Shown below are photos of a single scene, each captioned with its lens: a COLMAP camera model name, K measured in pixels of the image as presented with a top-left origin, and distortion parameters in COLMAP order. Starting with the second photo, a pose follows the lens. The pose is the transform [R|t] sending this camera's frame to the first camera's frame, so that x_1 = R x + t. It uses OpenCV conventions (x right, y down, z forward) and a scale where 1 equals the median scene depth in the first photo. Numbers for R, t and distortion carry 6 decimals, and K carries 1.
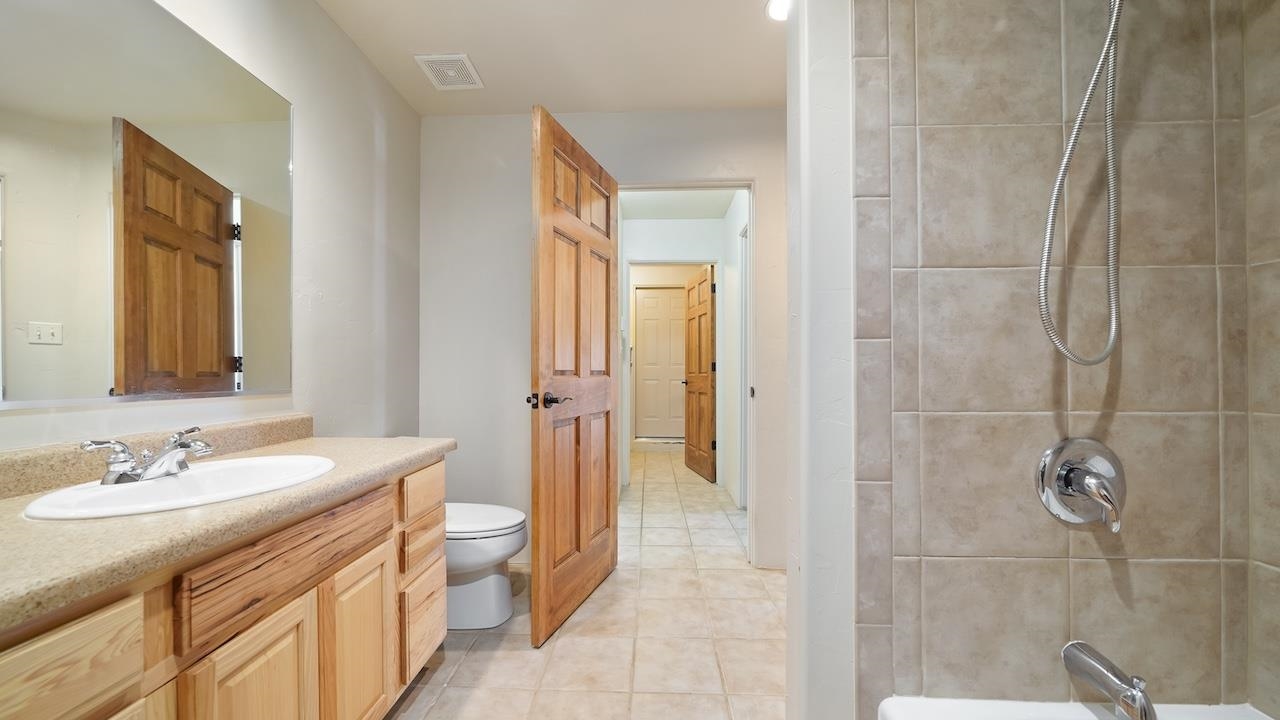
lens RADIAL K [[454.9, 0, 637.8], [0, 454.9, 367.1], [0, 0, 1]] dist [-0.000798, -0.000072]
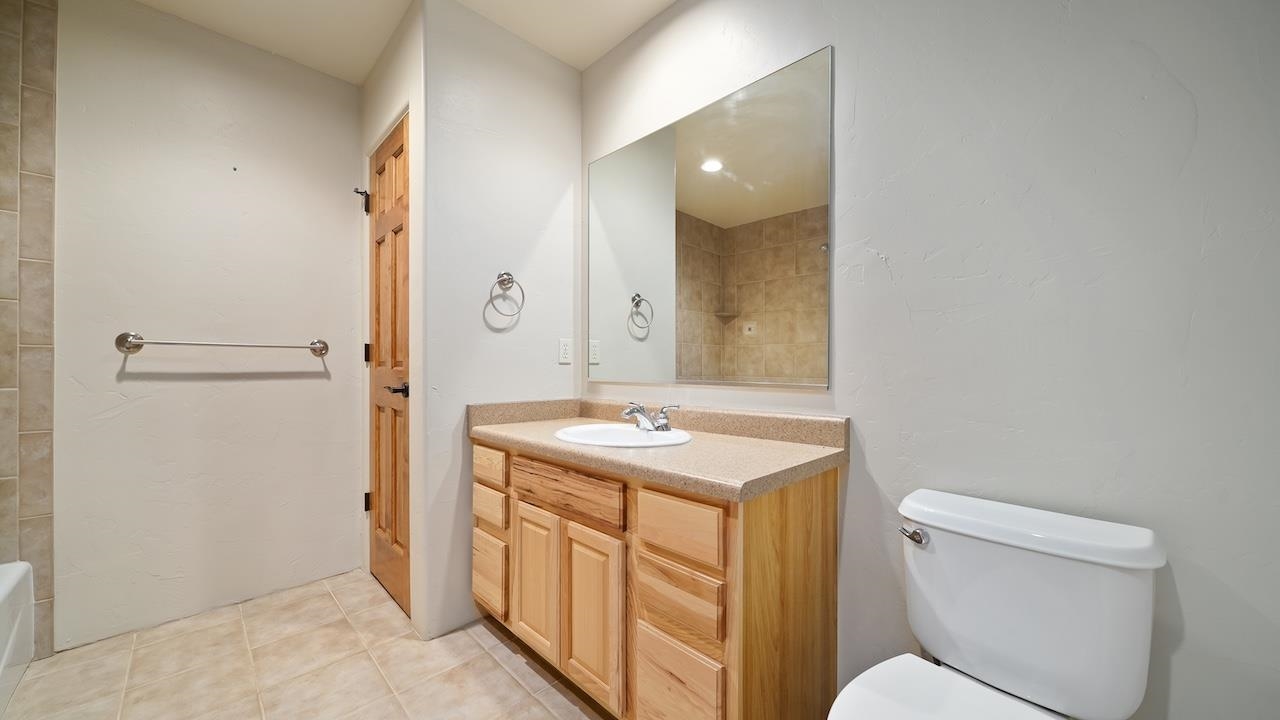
lens RADIAL K [[454.9, 0, 637.8], [0, 454.9, 367.1], [0, 0, 1]] dist [-0.000798, -0.000072]
pose [[-0.684122, 0.002800, -0.729362, 0.147541], [0.005285, 0.999985, -0.001117, 0.021164], [0.729349, -0.004619, -0.684127, 2.051004]]
